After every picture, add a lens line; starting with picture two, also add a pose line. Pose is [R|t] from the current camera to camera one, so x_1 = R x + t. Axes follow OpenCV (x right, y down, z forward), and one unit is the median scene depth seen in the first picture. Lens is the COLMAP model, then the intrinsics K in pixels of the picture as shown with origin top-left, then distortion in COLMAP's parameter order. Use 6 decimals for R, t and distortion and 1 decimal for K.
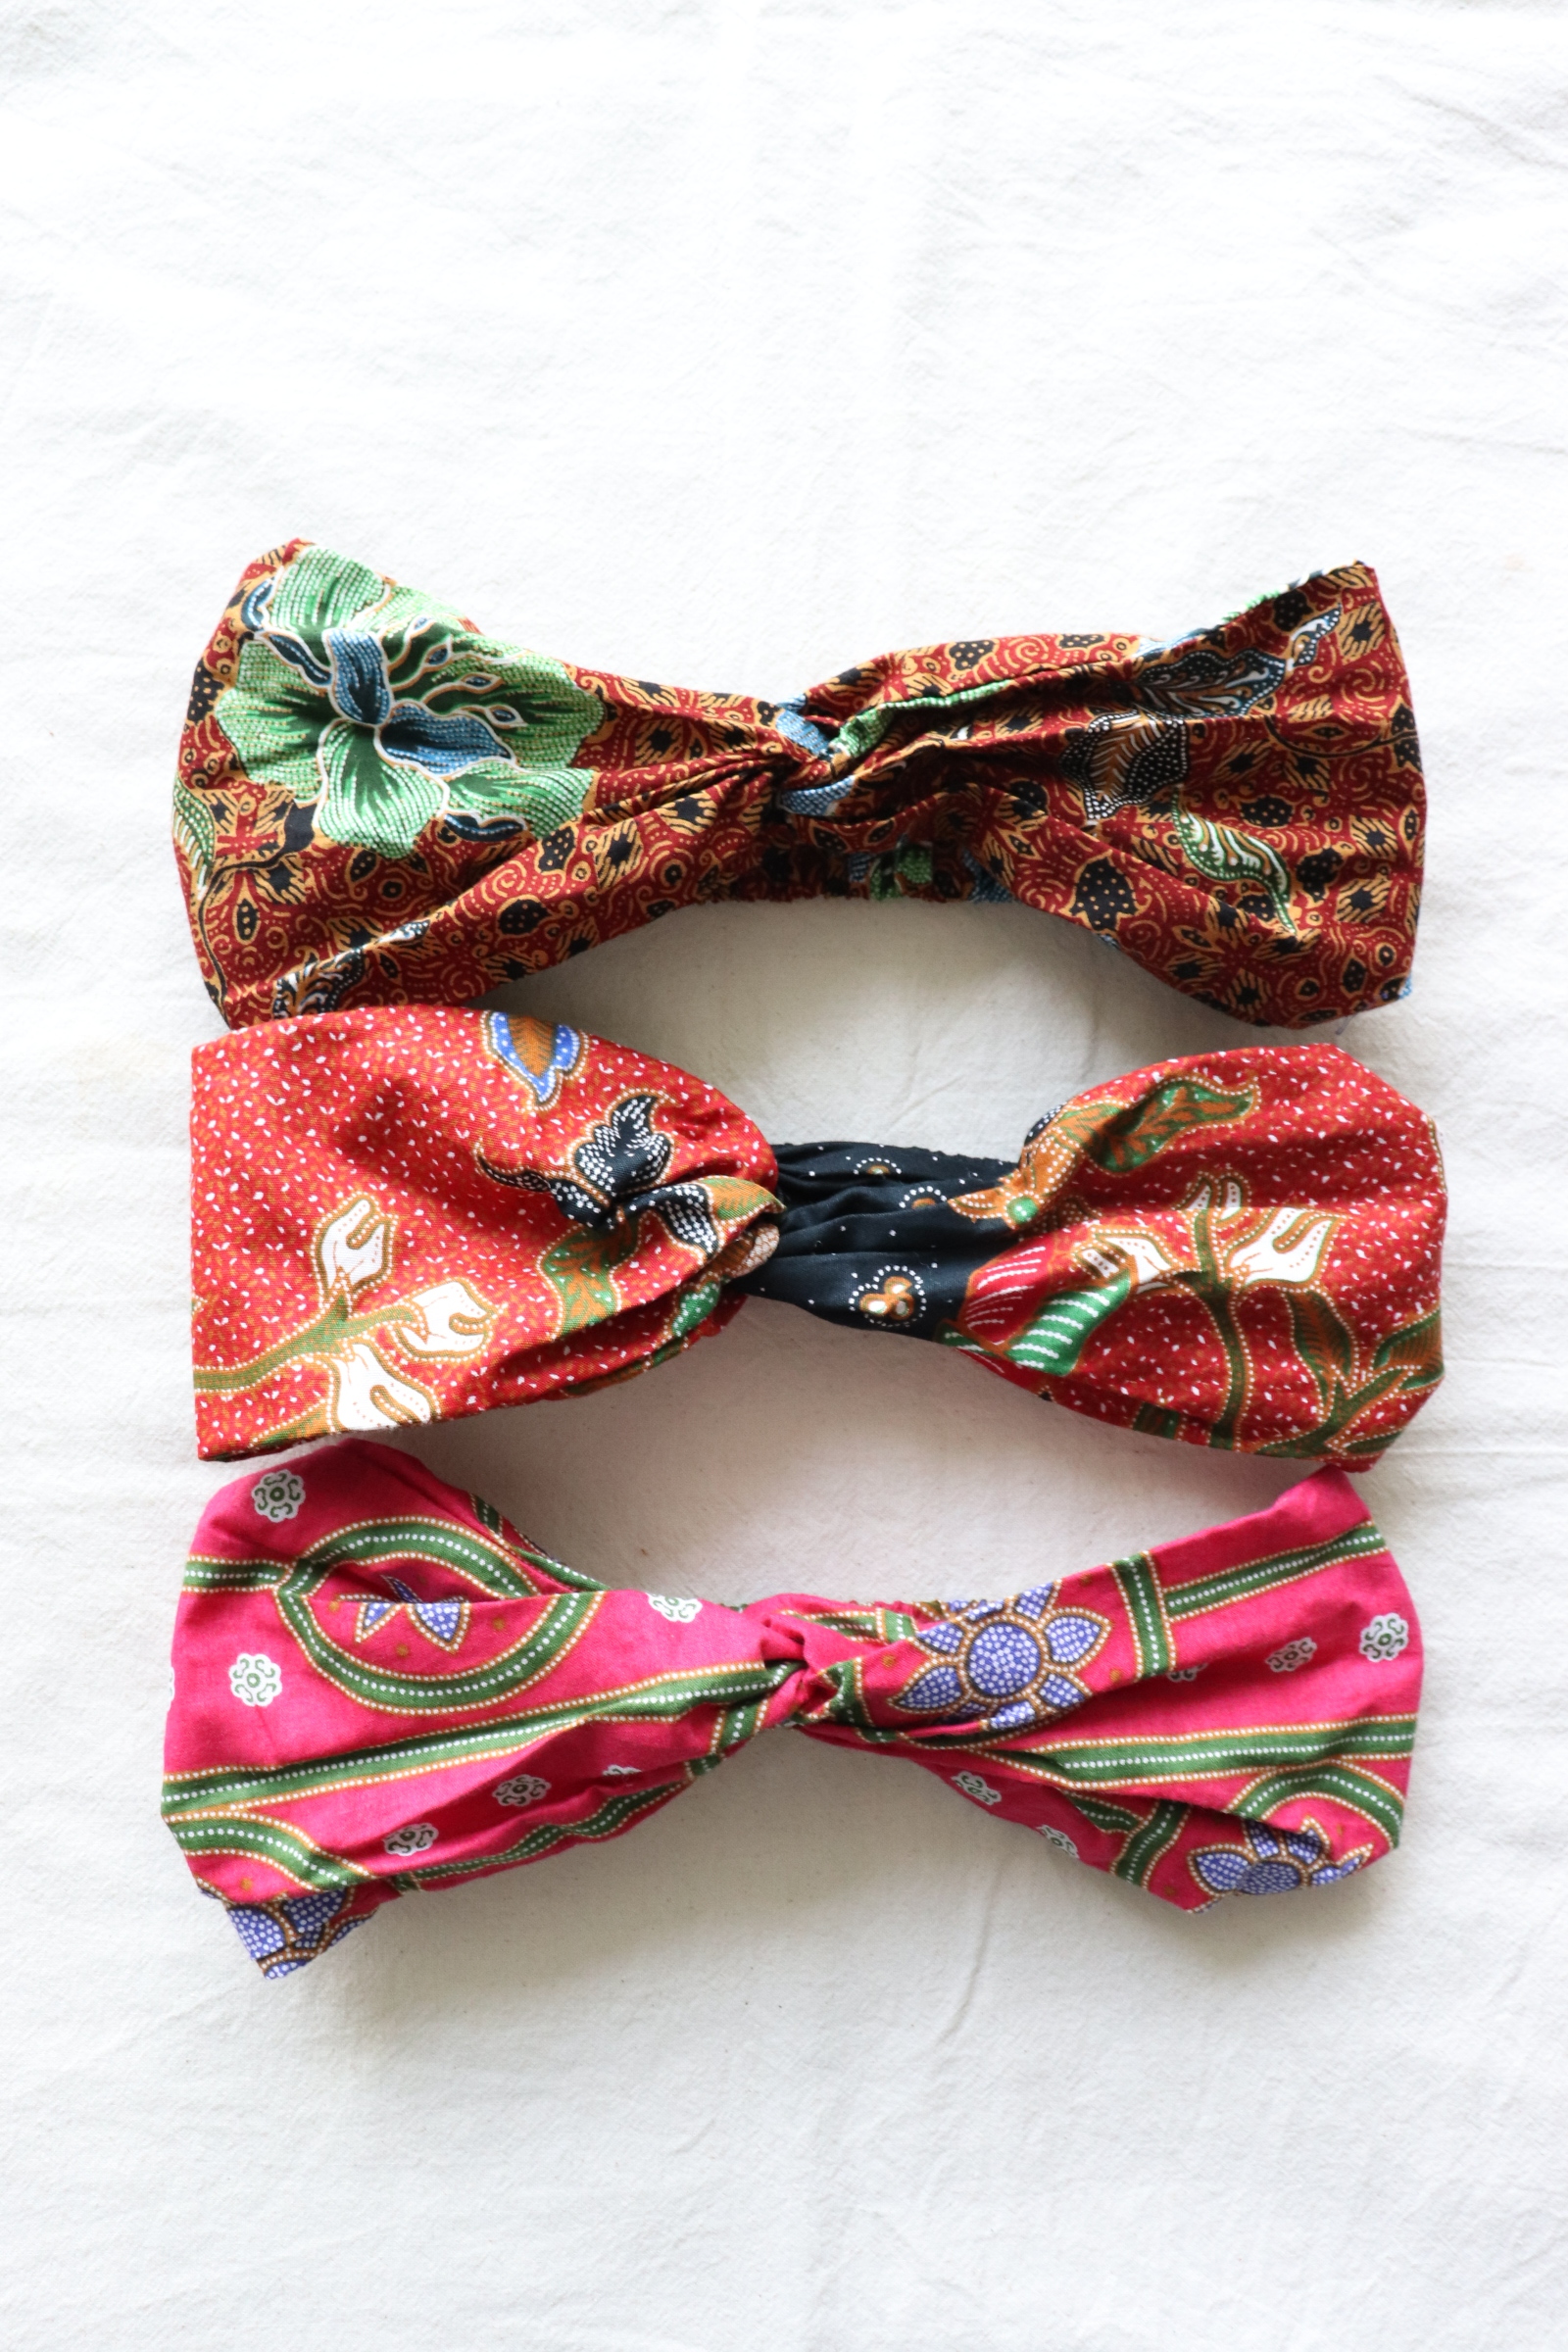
lens RADIAL K [[2105.7, 0, 765.7], [0, 2105.7, 1134.9], [0, 0, 1]] dist [-0.145618, 0.114555]
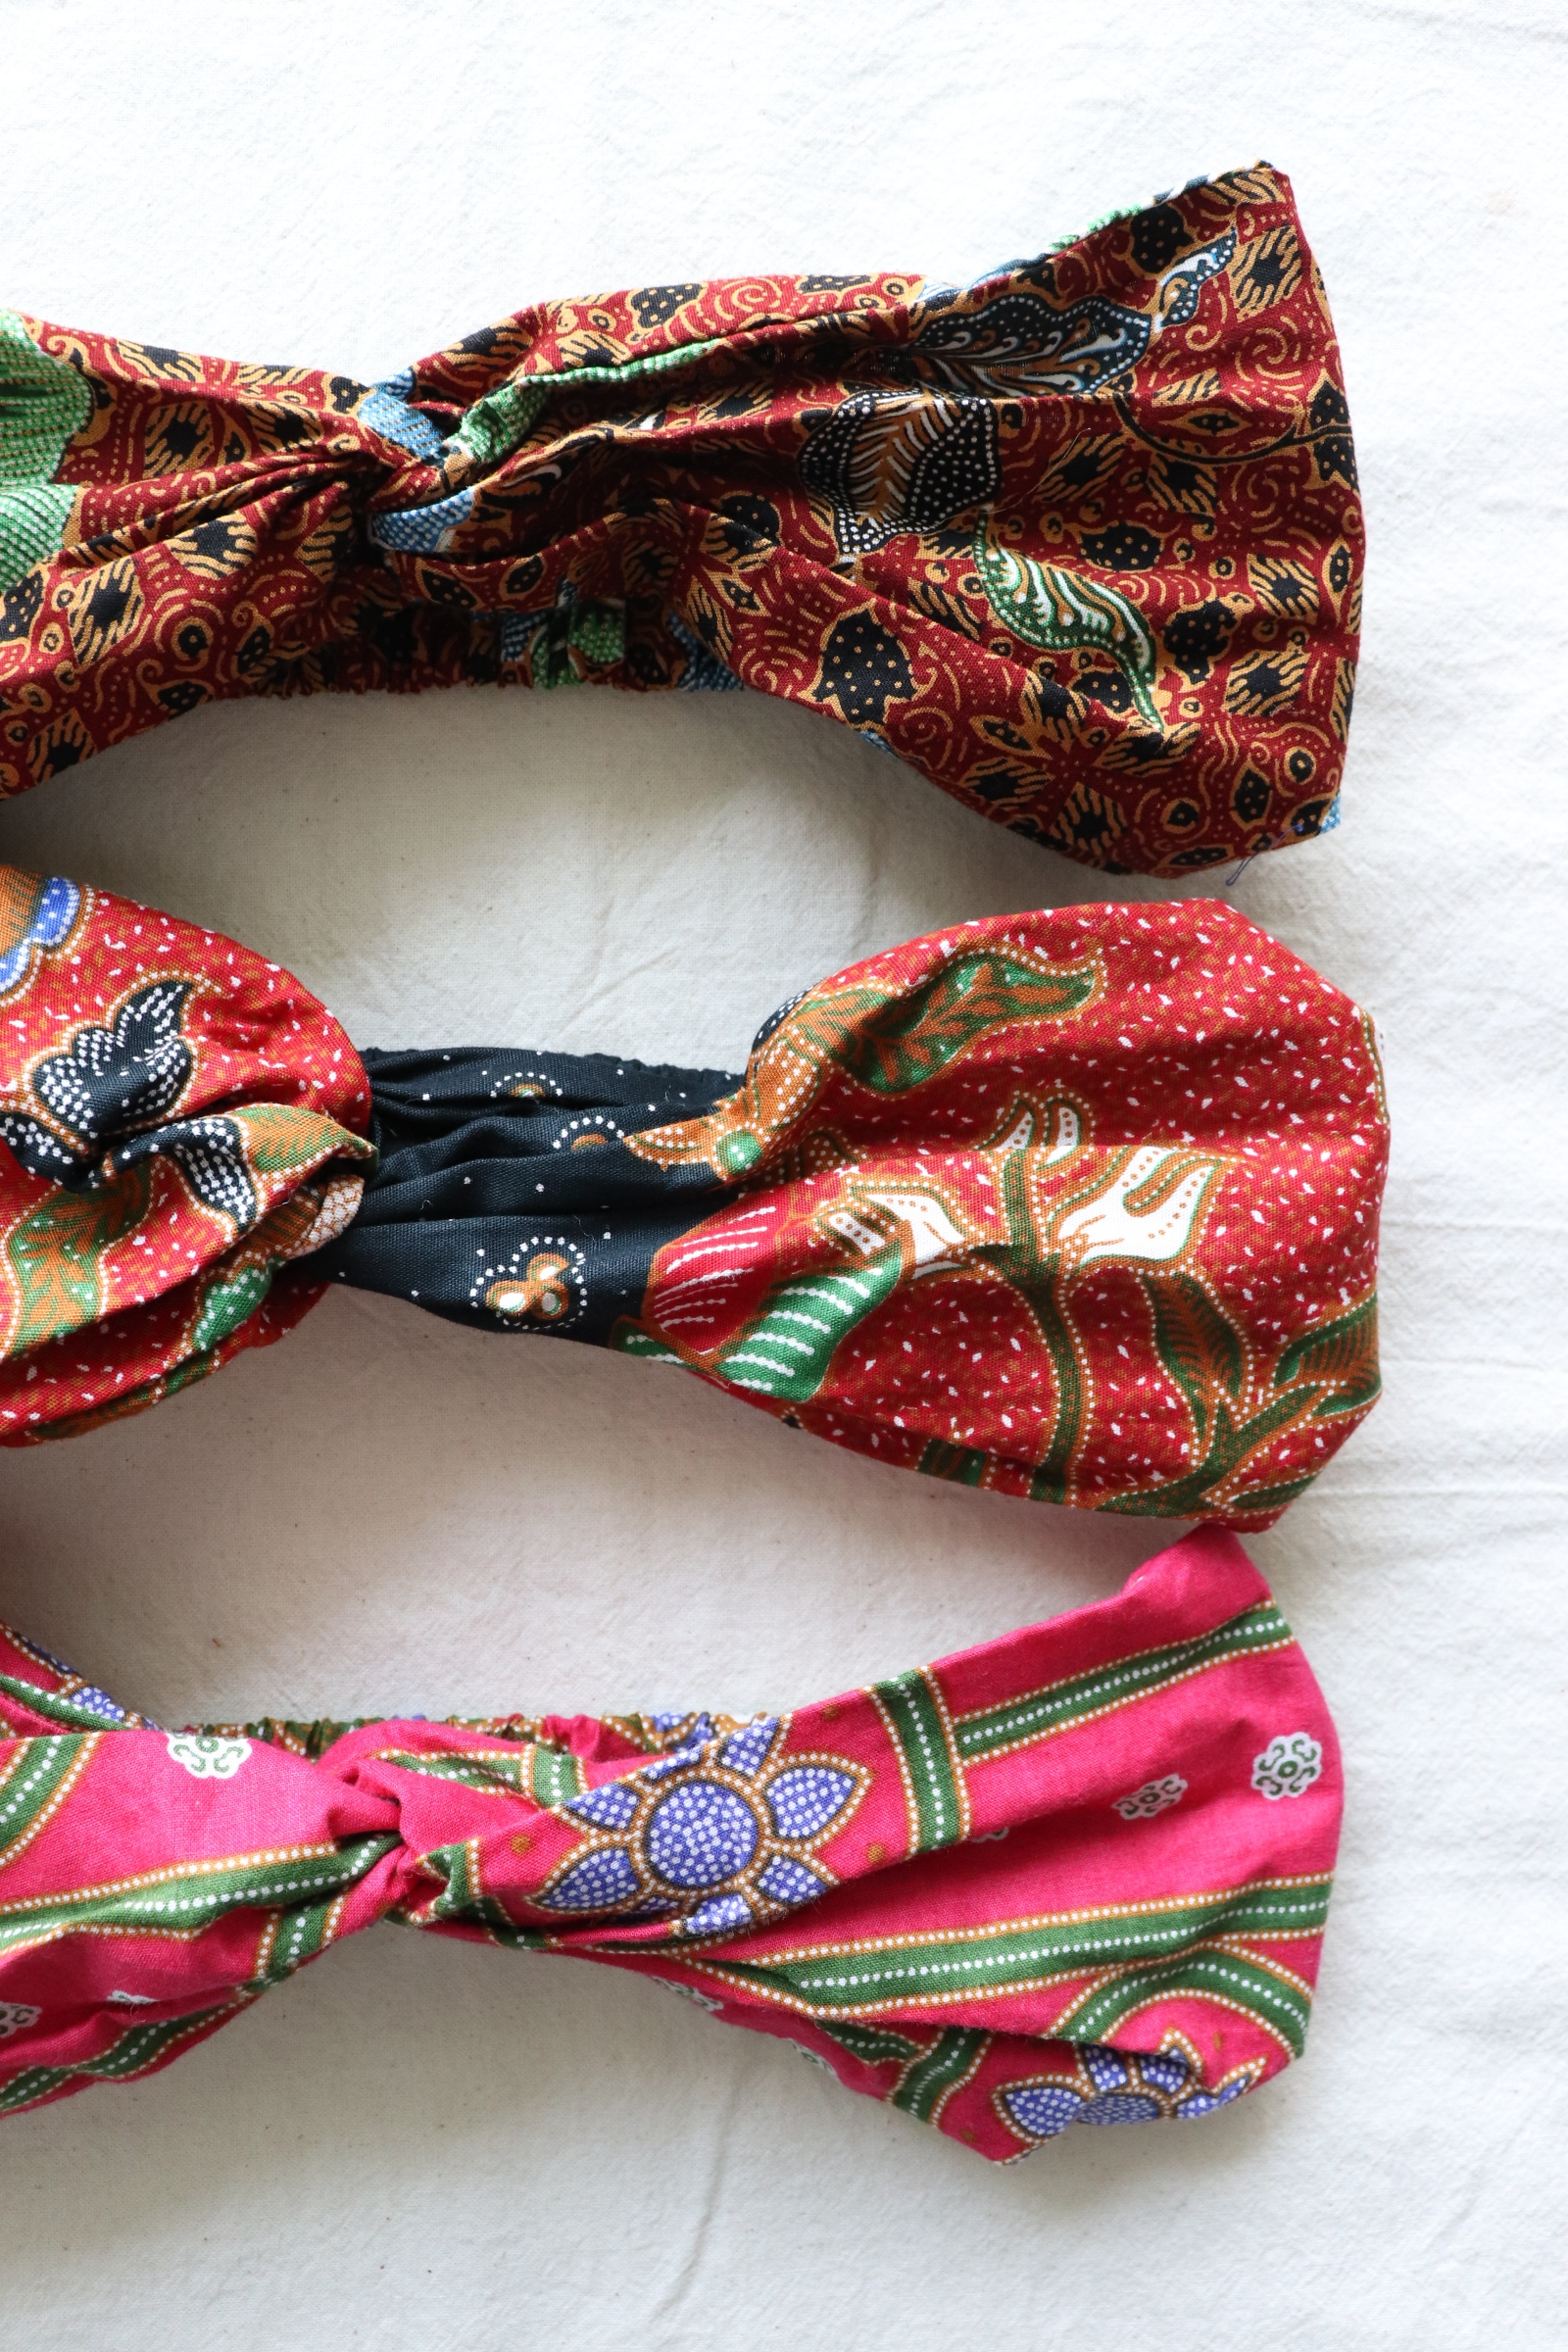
lens RADIAL K [[2105.7, 0, 759.9], [0, 2105.7, 1195.3], [0, 0, 1]] dist [-0.145618, 0.114555]
pose [[0.999839, -0.004736, 0.017284, 0.116193], [0.003392, 0.997027, 0.076981, -0.001573], [-0.017597, -0.076910, 0.996883, 0.339638]]
